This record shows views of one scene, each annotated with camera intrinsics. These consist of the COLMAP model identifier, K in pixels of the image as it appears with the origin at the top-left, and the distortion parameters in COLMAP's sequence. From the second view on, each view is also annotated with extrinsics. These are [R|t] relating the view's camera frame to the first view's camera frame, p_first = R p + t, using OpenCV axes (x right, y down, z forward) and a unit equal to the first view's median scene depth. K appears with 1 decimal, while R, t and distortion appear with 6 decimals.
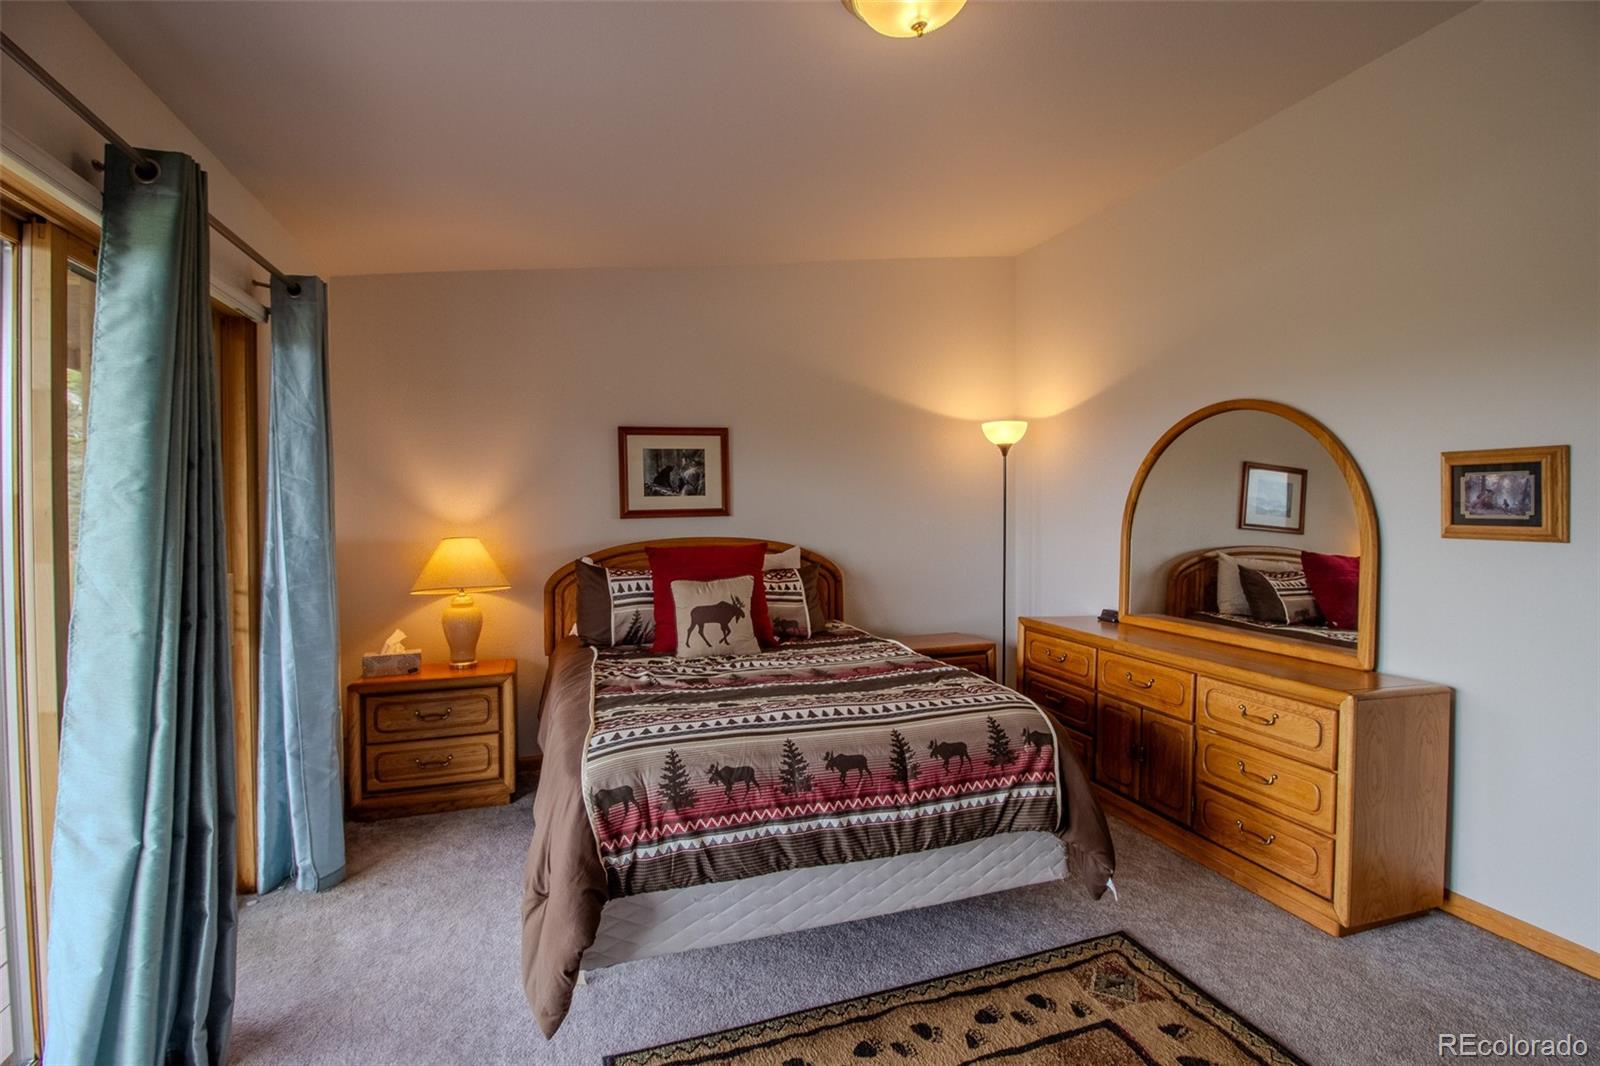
lens RADIAL K [[738.3, 0, 803.0], [0, 738.3, 520.4], [0, 0, 1]] dist [-0.000704, -0.012976]
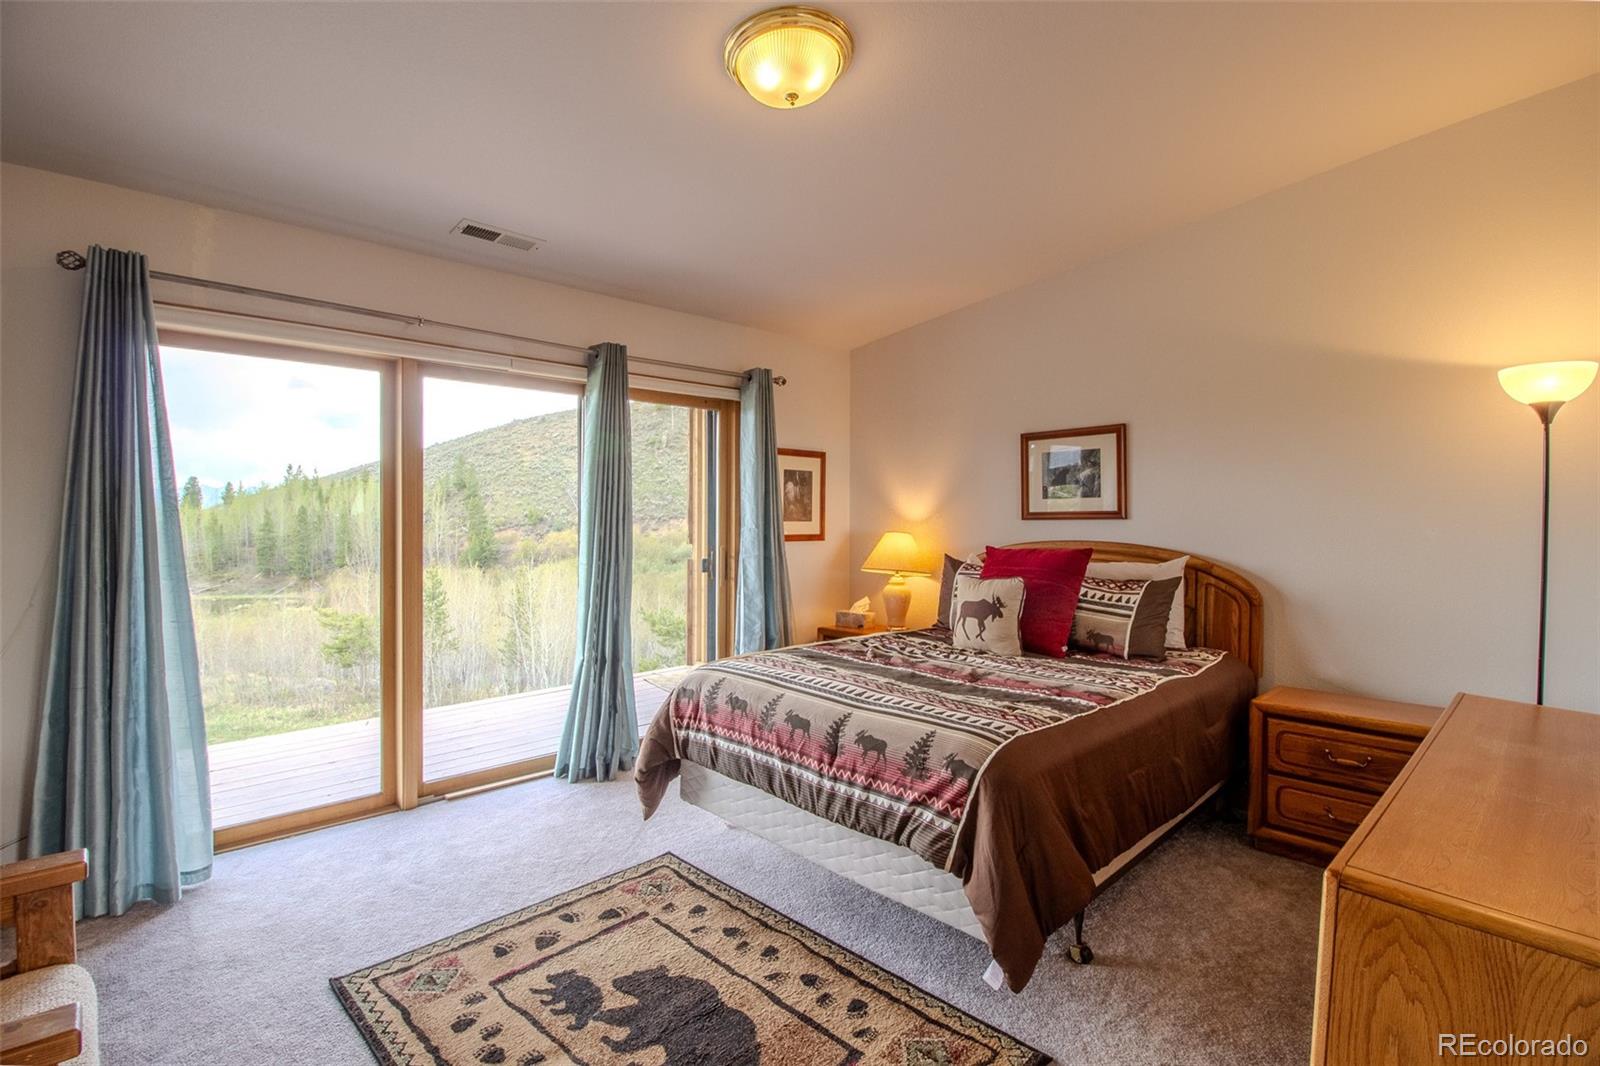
lens RADIAL K [[738.3, 0, 803.0], [0, 738.3, 520.4], [0, 0, 1]] dist [-0.000704, -0.012976]
pose [[0.446280, 0.016432, -0.894743, 1.088604], [-0.017741, 0.999797, 0.009512, -0.011663], [0.894718, 0.011628, 0.446481, 0.448866]]
